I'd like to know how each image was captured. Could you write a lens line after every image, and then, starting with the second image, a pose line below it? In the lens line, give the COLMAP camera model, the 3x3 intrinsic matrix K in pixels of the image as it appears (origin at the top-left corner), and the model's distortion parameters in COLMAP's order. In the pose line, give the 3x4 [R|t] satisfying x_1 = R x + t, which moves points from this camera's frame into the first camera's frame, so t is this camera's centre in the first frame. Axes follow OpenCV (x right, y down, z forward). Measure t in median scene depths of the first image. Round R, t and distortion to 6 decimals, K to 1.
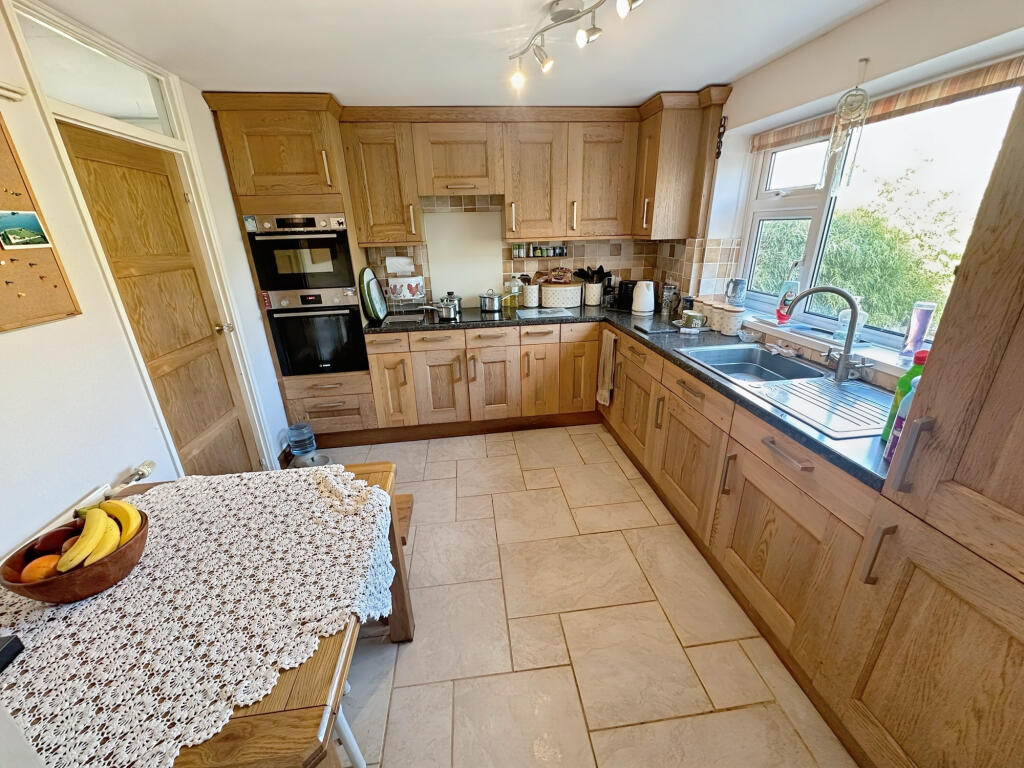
lens RADIAL K [[408.5, 0, 510.6], [0, 408.5, 383.4], [0, 0, 1]] dist [-0.000338, 0.000100]
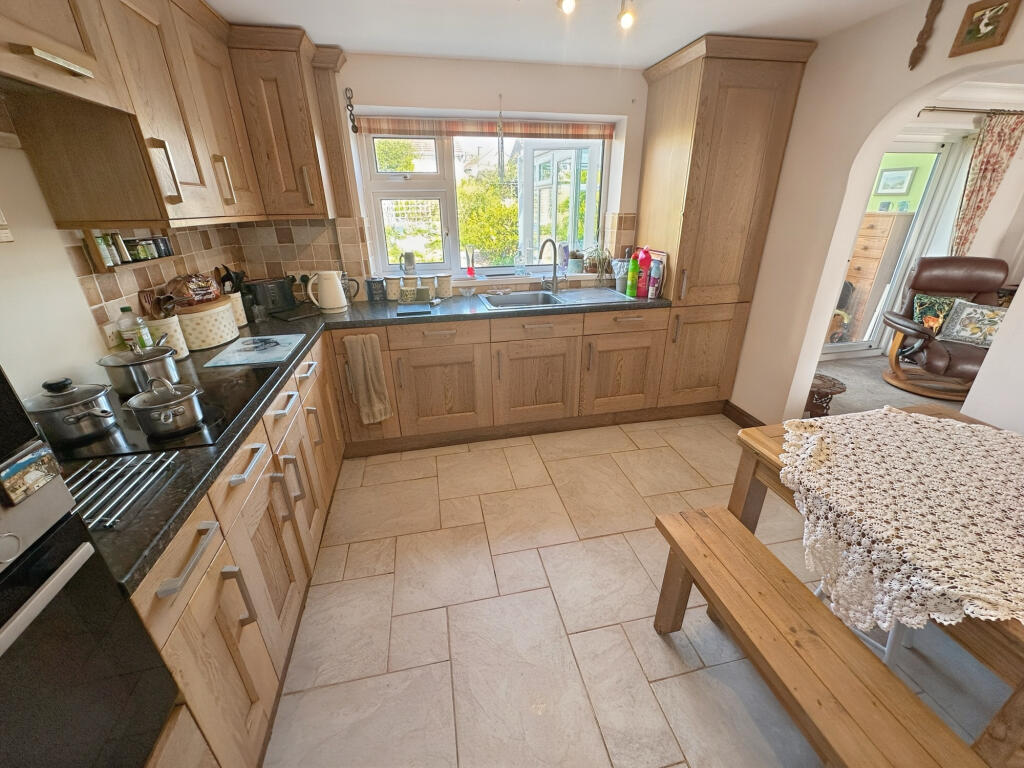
lens RADIAL K [[408.5, 0, 509.4], [0, 408.5, 384.2], [0, 0, 1]] dist [-0.000338, 0.000100]
pose [[-0.080529, -0.374529, 0.923711, -0.746349], [0.370809, 0.848950, 0.376543, -0.316949], [-0.925211, 0.372844, 0.070514, 0.942282]]
